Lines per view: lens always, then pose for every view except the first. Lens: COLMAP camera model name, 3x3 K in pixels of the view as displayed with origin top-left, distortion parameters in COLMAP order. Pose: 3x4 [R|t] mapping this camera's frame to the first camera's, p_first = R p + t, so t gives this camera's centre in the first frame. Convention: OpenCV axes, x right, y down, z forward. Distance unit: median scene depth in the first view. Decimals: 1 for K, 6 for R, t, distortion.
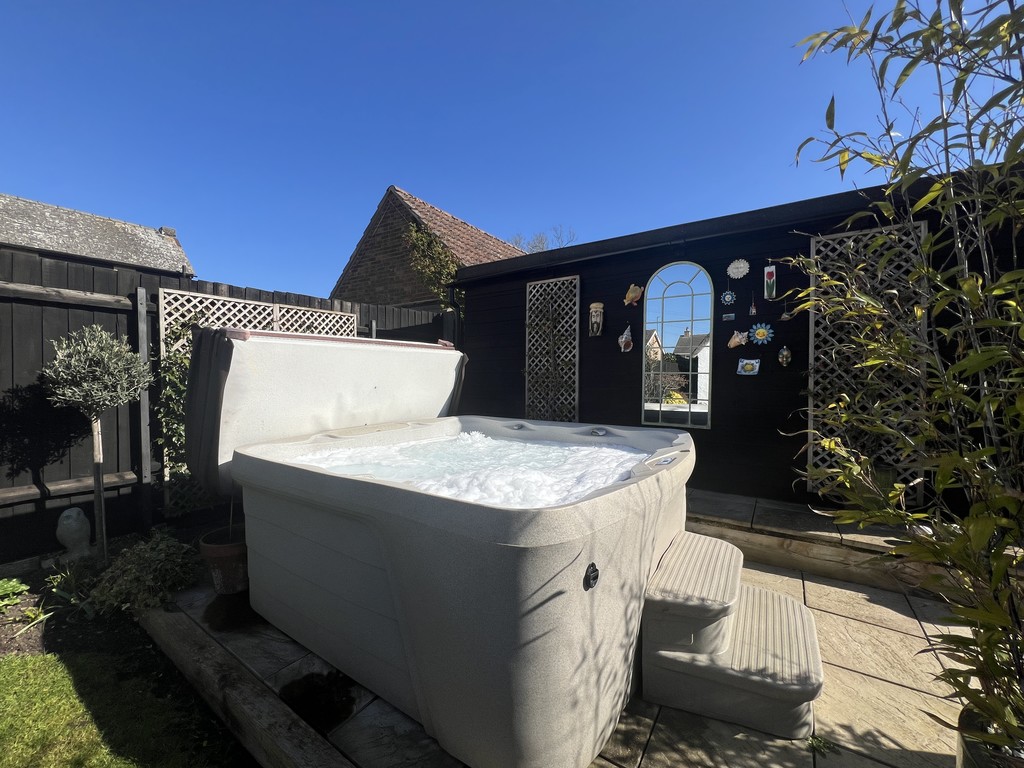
lens RADIAL K [[408.9, 0, 511.4], [0, 408.9, 383.0], [0, 0, 1]] dist [-0.003572, -0.000008]
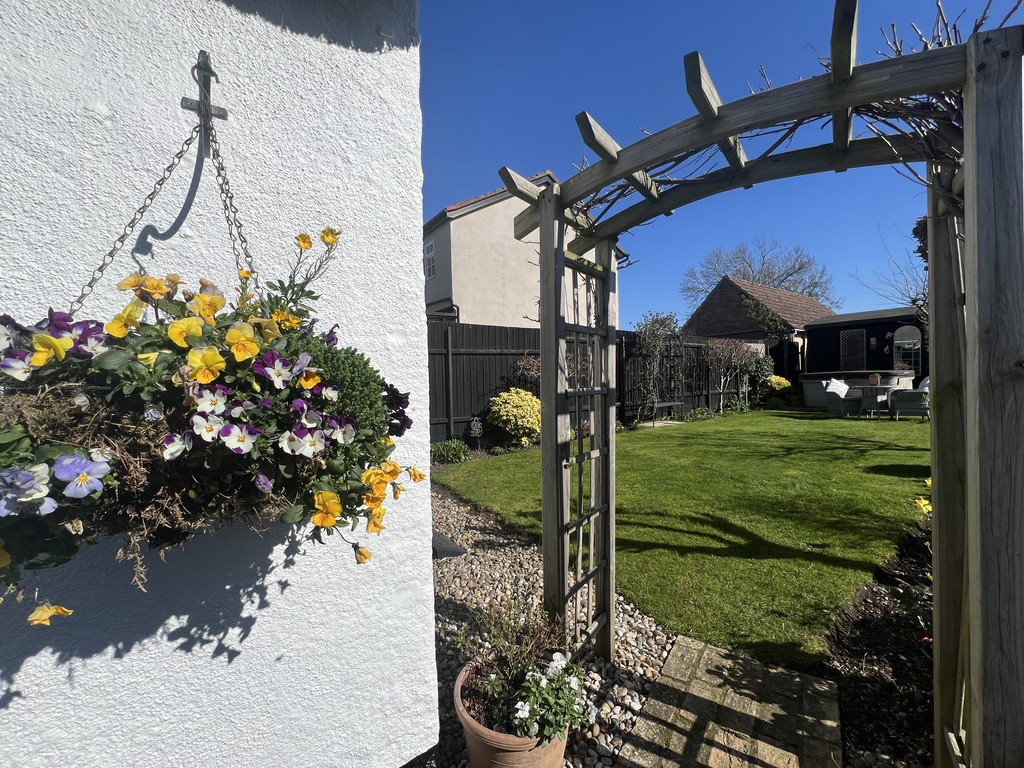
lens RADIAL K [[408.9, 0, 509.3], [0, 408.9, 385.0], [0, 0, 1]] dist [-0.003572, -0.000008]
pose [[0.927719, -0.010164, -0.373141, -1.157763], [0.008364, 0.999944, -0.006442, 0.152816], [0.373185, 0.002855, 0.927752, -2.787487]]
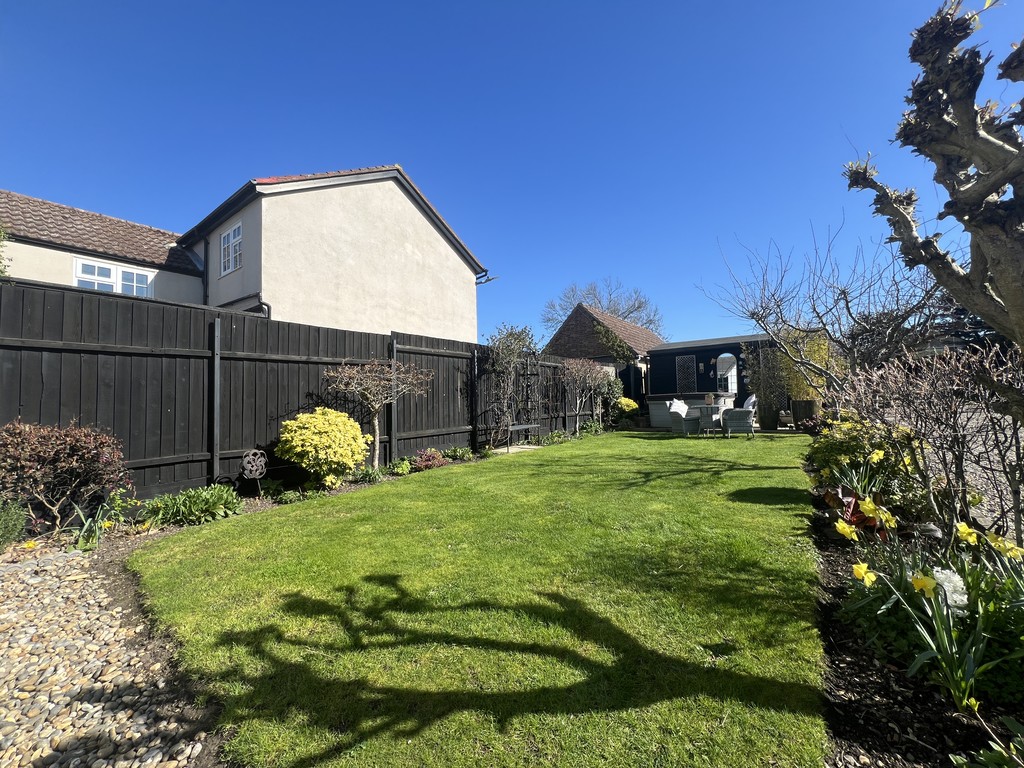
lens RADIAL K [[408.9, 0, 510.3], [0, 408.9, 385.2], [0, 0, 1]] dist [-0.003572, -0.000008]
pose [[0.997497, -0.020831, -0.067575, -1.112649], [0.016328, 0.997651, -0.066531, 0.179525], [0.068802, 0.065261, 0.995493, -2.394617]]
